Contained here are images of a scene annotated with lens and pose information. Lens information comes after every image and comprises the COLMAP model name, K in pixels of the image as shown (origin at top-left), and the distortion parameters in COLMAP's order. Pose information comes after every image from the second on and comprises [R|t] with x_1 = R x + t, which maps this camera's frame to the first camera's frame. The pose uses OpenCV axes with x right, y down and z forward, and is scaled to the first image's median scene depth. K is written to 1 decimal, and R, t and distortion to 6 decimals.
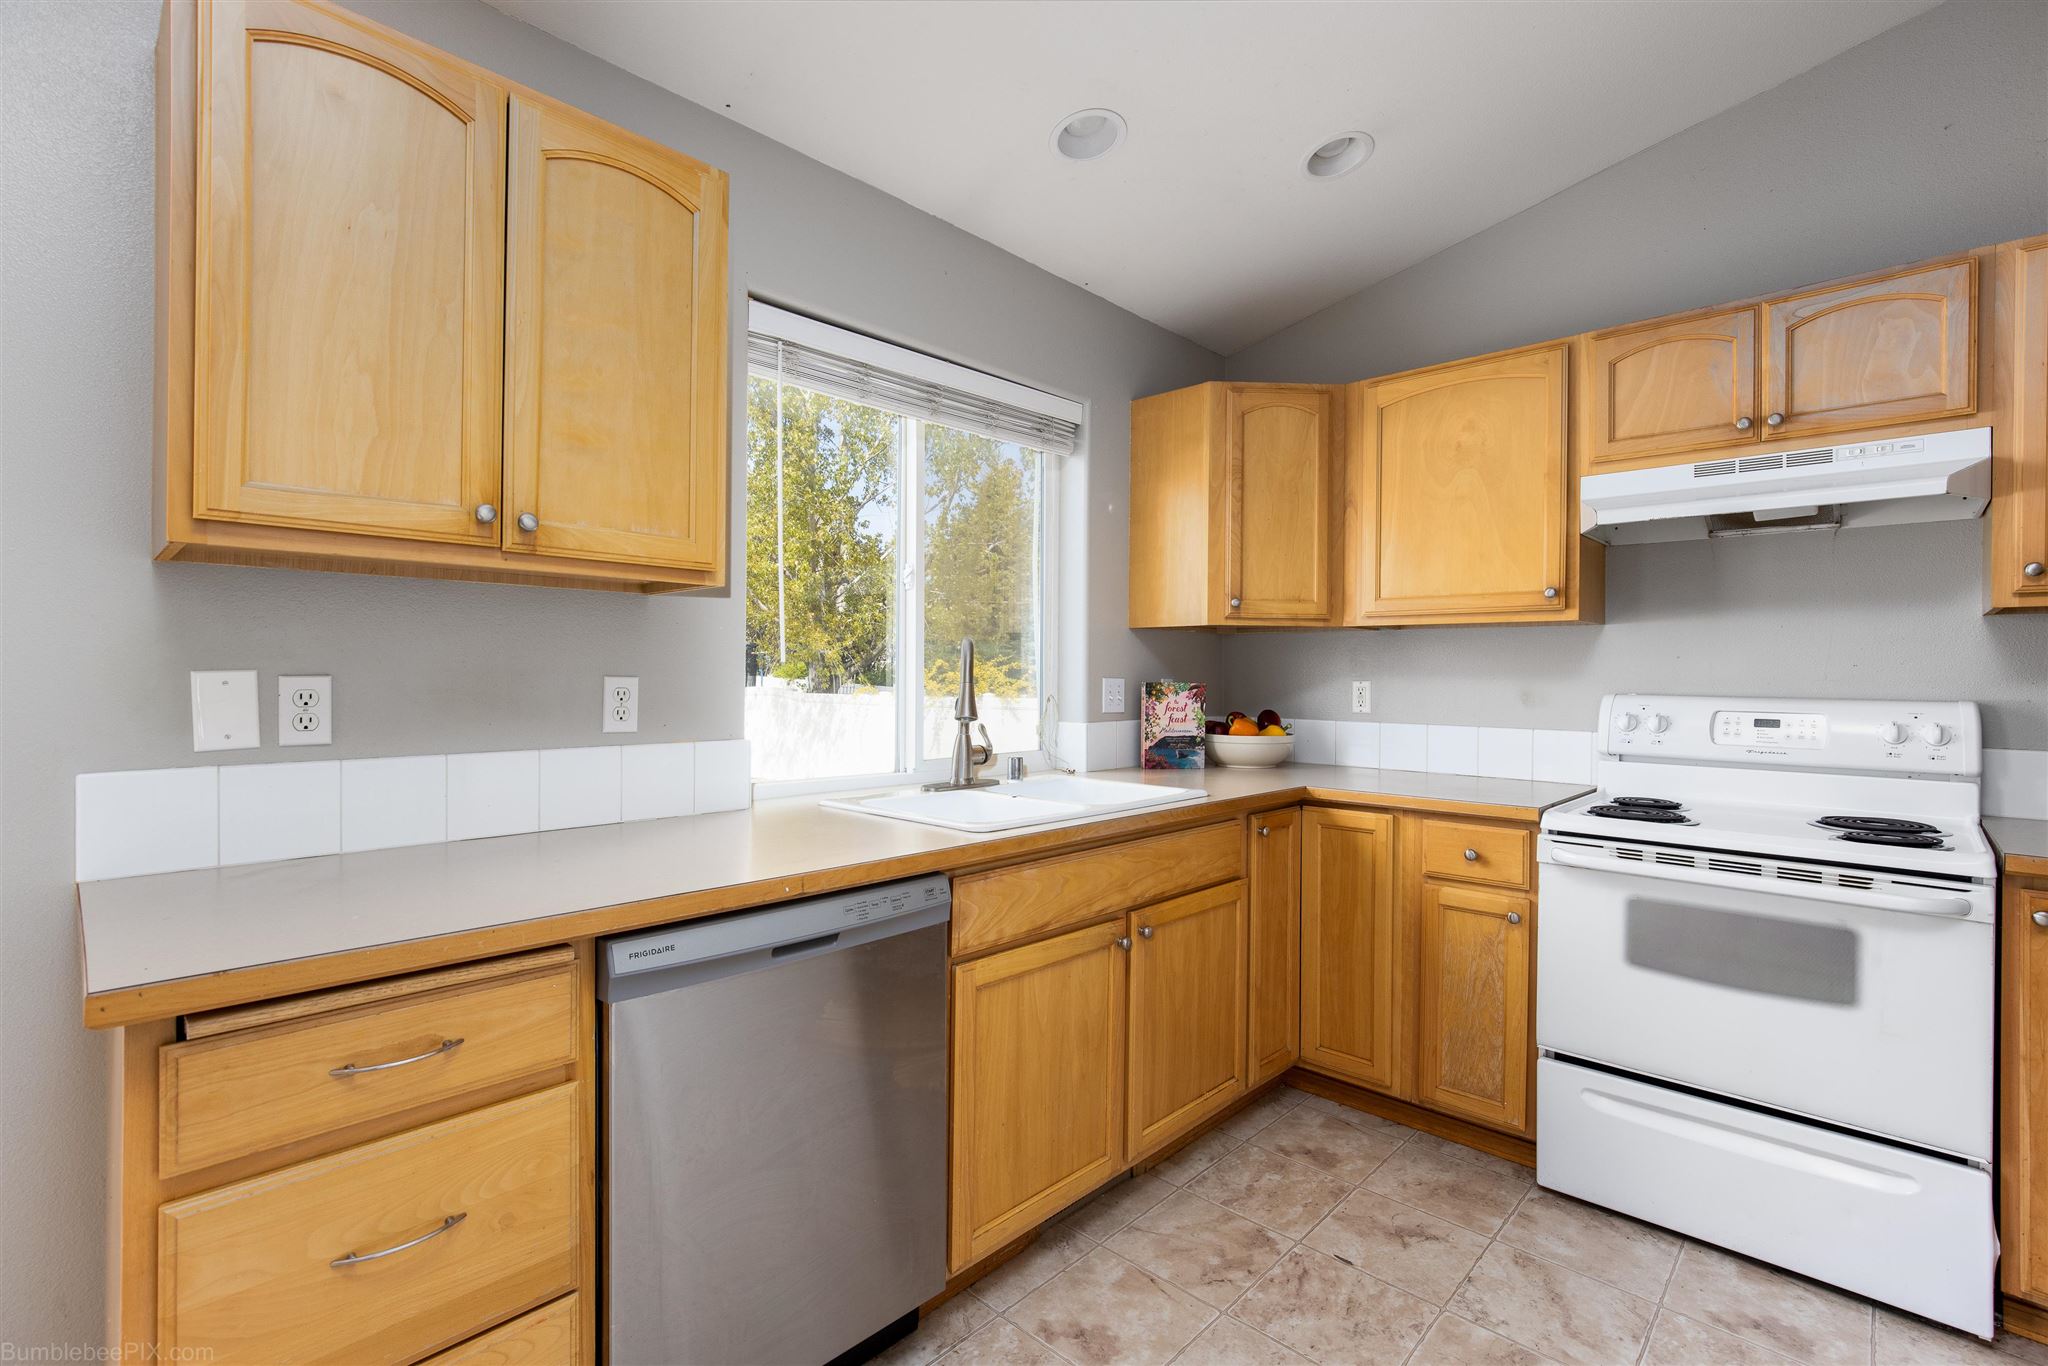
lens RADIAL K [[928.4, 0, 1020.1], [0, 928.4, 676.0], [0, 0, 1]] dist [-0.013029, 0.006054]
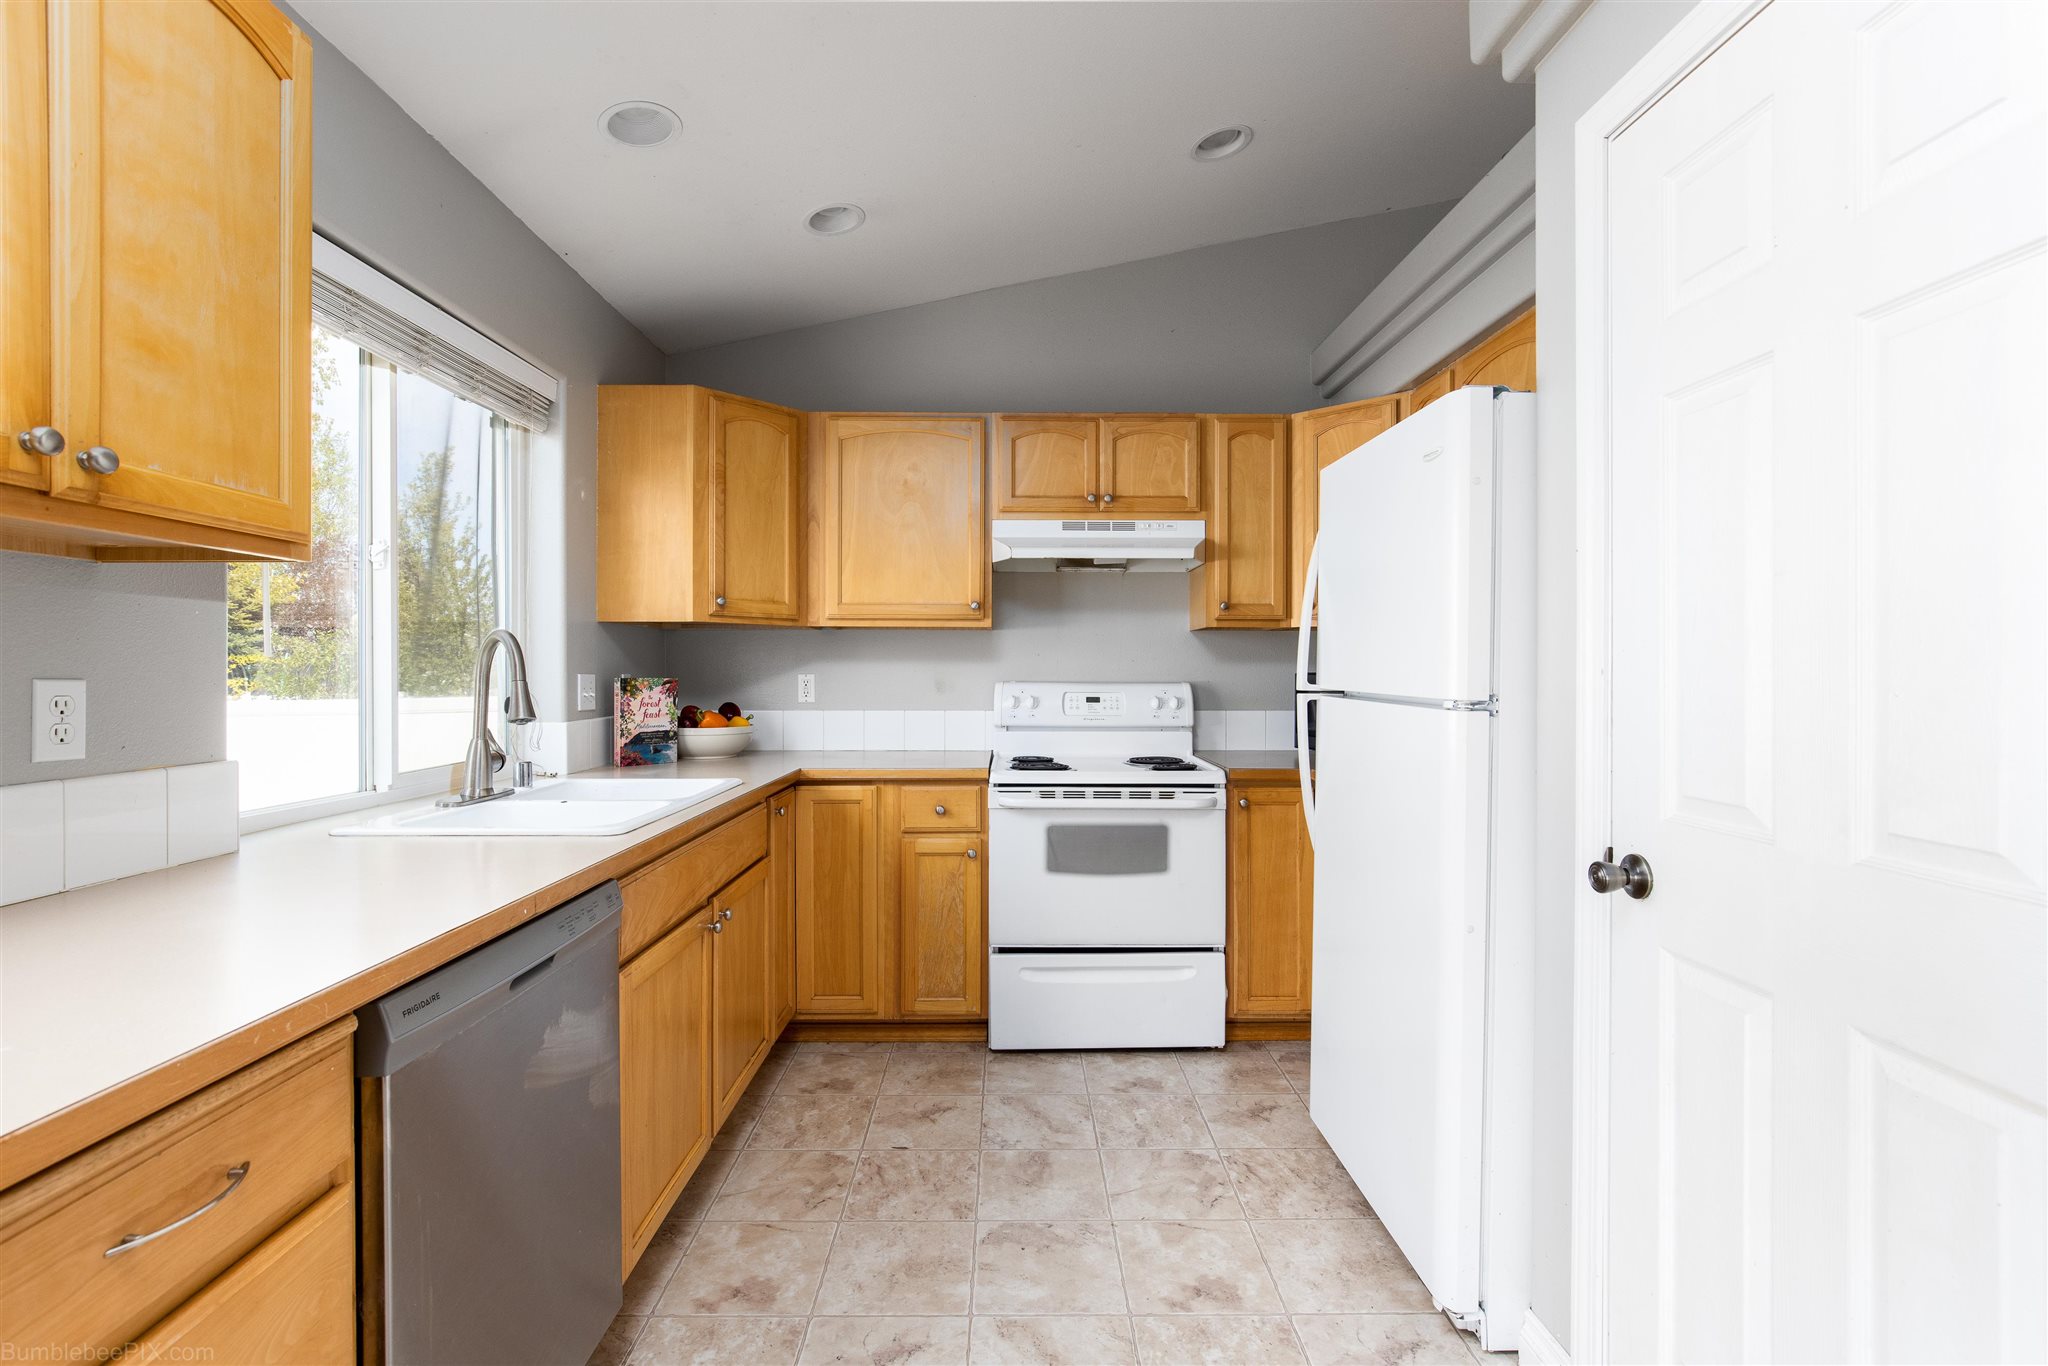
lens RADIAL K [[928.4, 0, 1022.0], [0, 928.4, 674.0], [0, 0, 1]] dist [-0.013029, 0.006054]
pose [[0.715741, -0.010913, 0.698281, -0.350113], [0.007147, 0.999940, 0.008302, -0.003594], [-0.698330, -0.000951, 0.715776, 0.010117]]
